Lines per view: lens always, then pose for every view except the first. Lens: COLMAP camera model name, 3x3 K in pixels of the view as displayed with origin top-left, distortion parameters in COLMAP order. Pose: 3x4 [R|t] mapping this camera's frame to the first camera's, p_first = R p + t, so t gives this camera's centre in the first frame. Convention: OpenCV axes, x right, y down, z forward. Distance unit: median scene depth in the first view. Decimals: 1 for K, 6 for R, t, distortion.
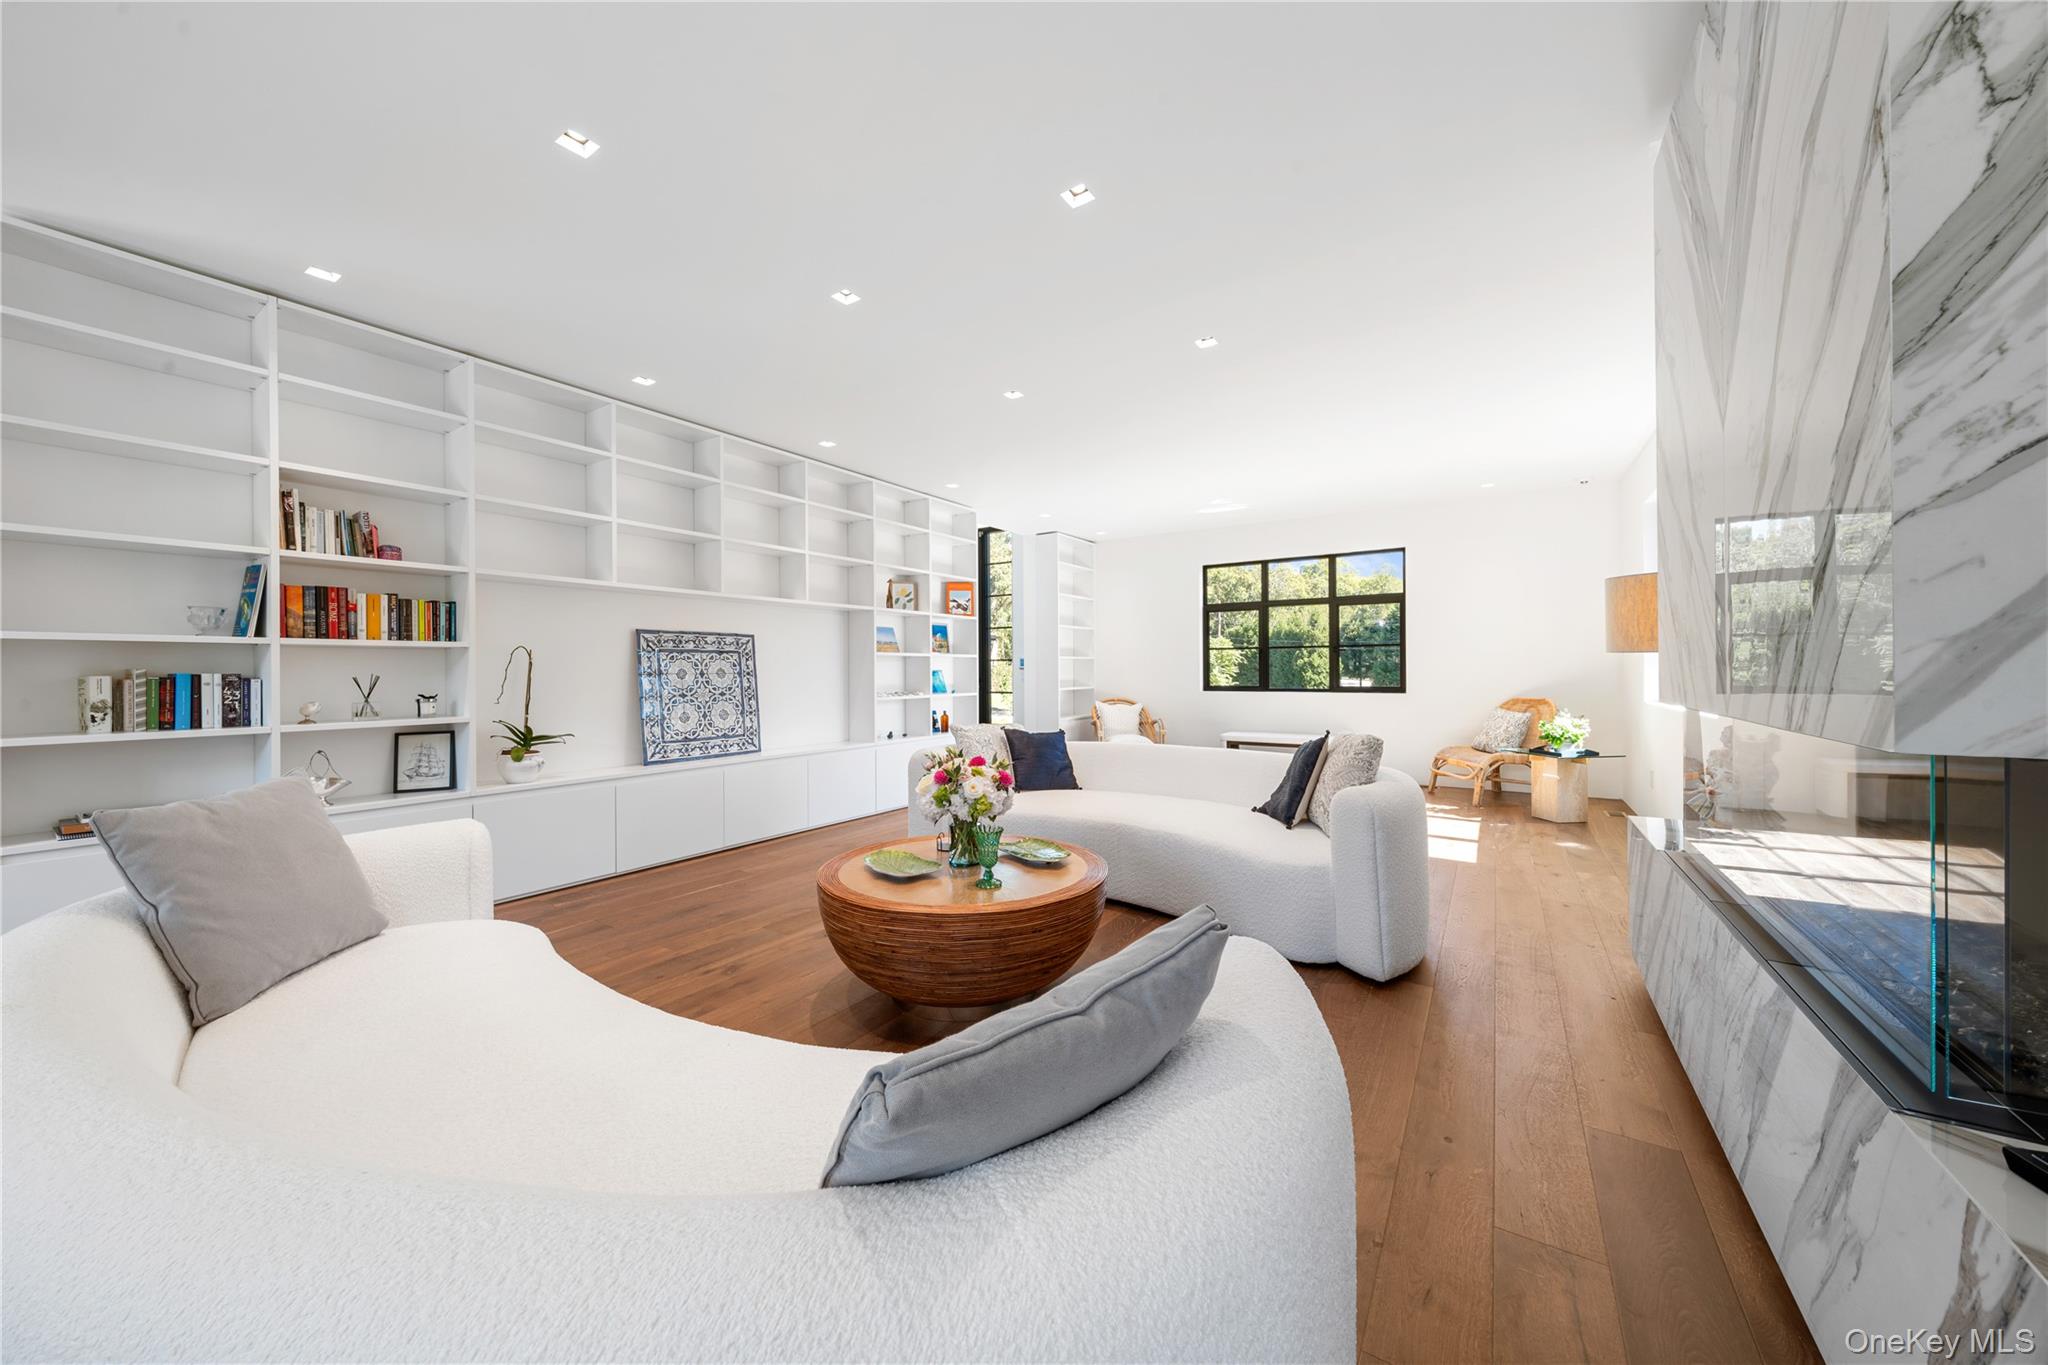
lens RADIAL K [[687.9, 0, 1018.1], [0, 687.9, 662.4], [0, 0, 1]] dist [0.000215, 0.000018]
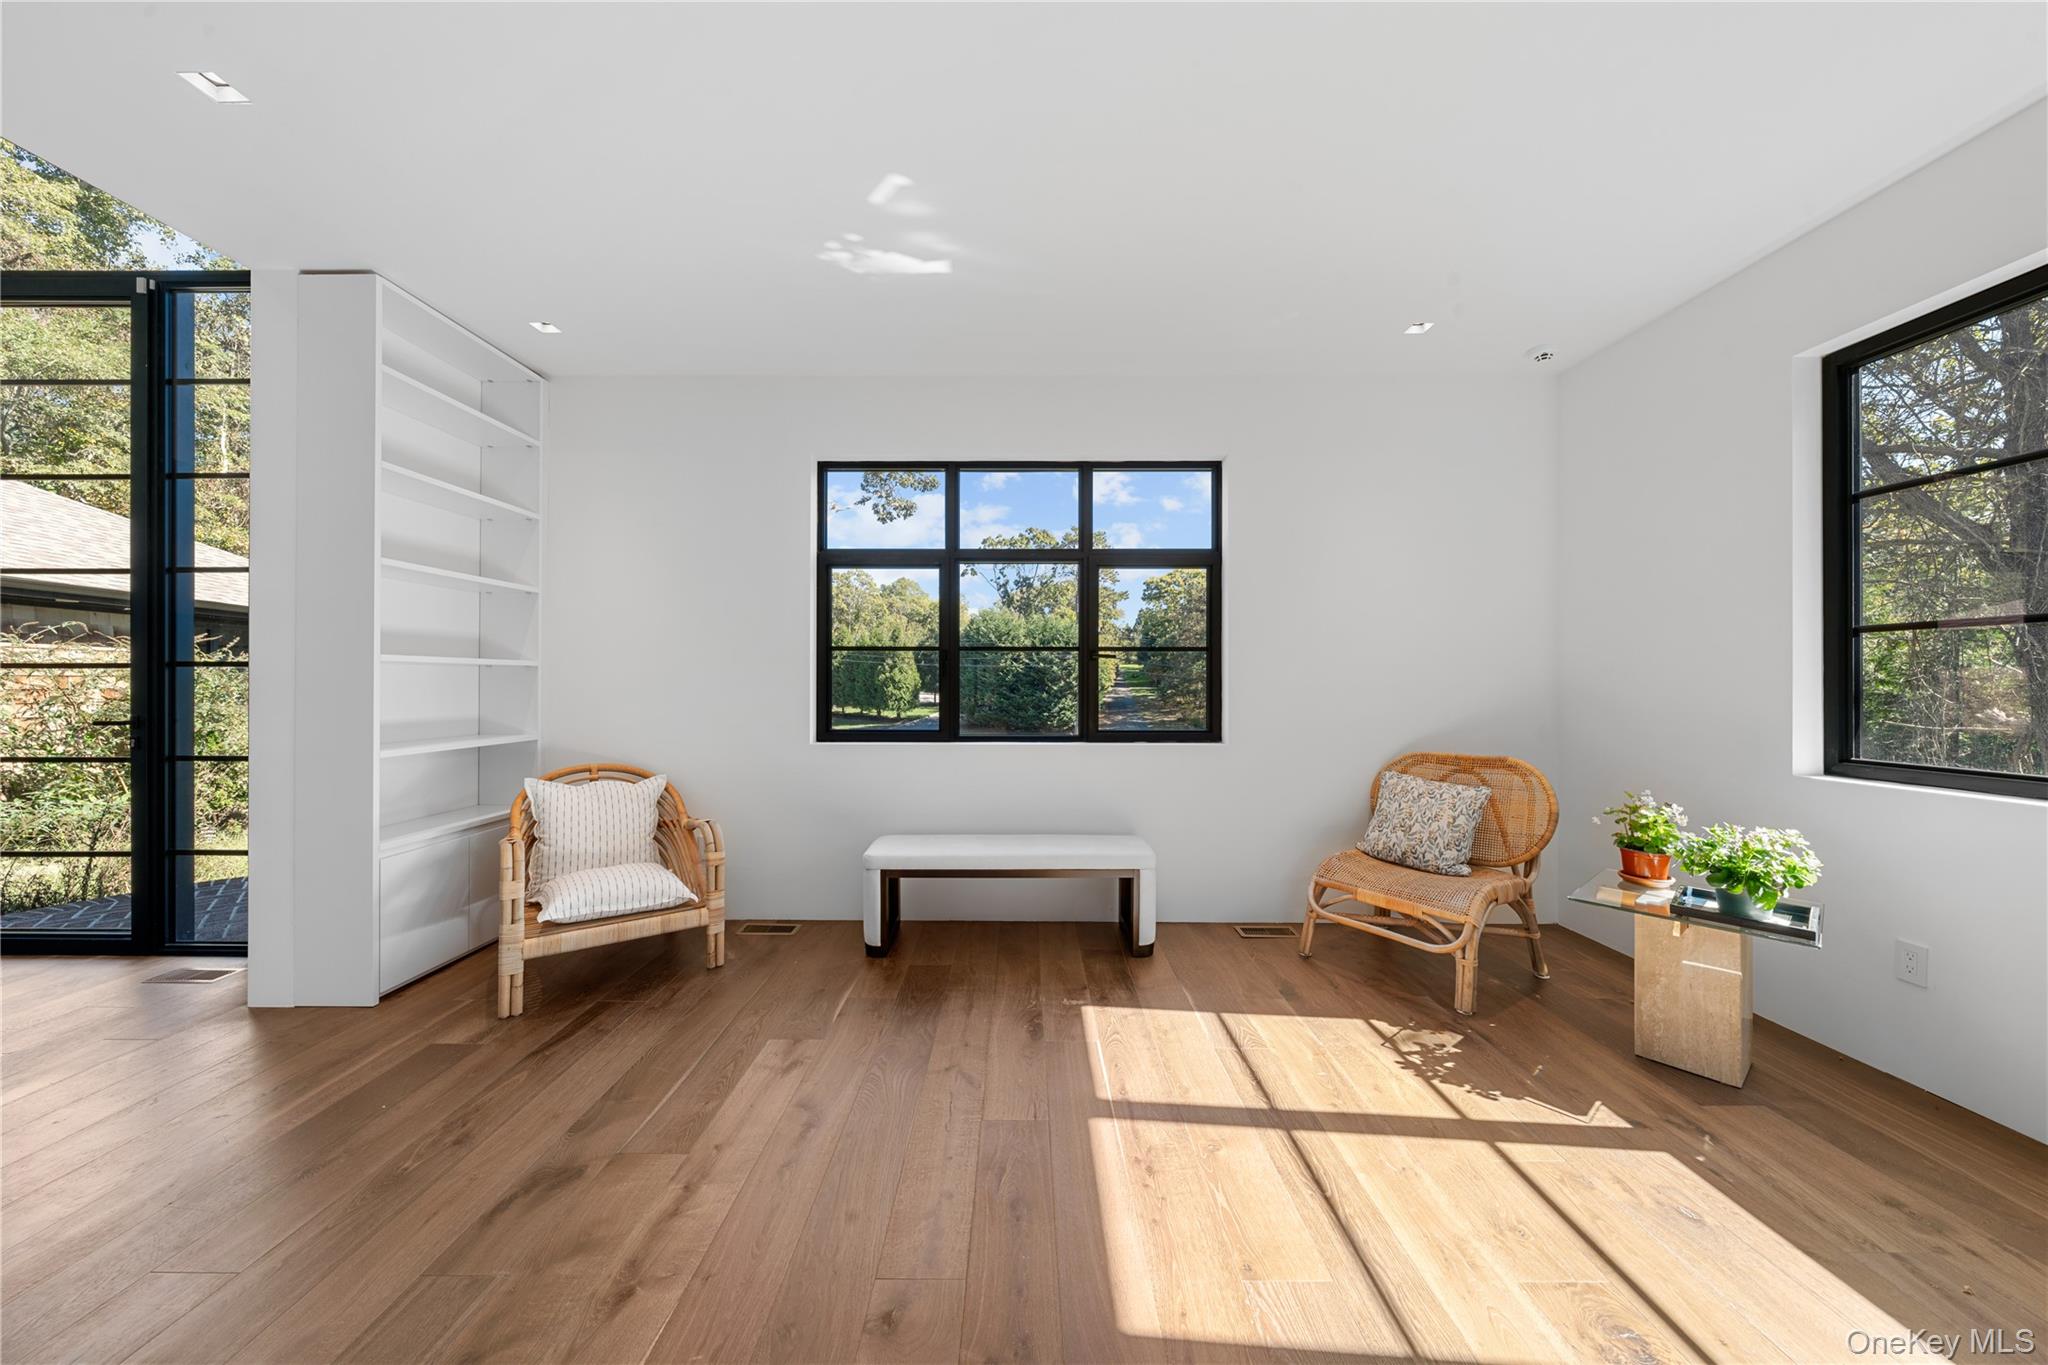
lens RADIAL K [[687.9, 0, 1018.1], [0, 687.9, 662.4], [0, 0, 1]] dist [0.000215, 0.000018]
pose [[0.826779, 0.024857, 0.561977, 0.128075], [-0.013587, 0.999614, -0.024224, -0.000658], [-0.562363, 0.012392, 0.826798, 0.573467]]
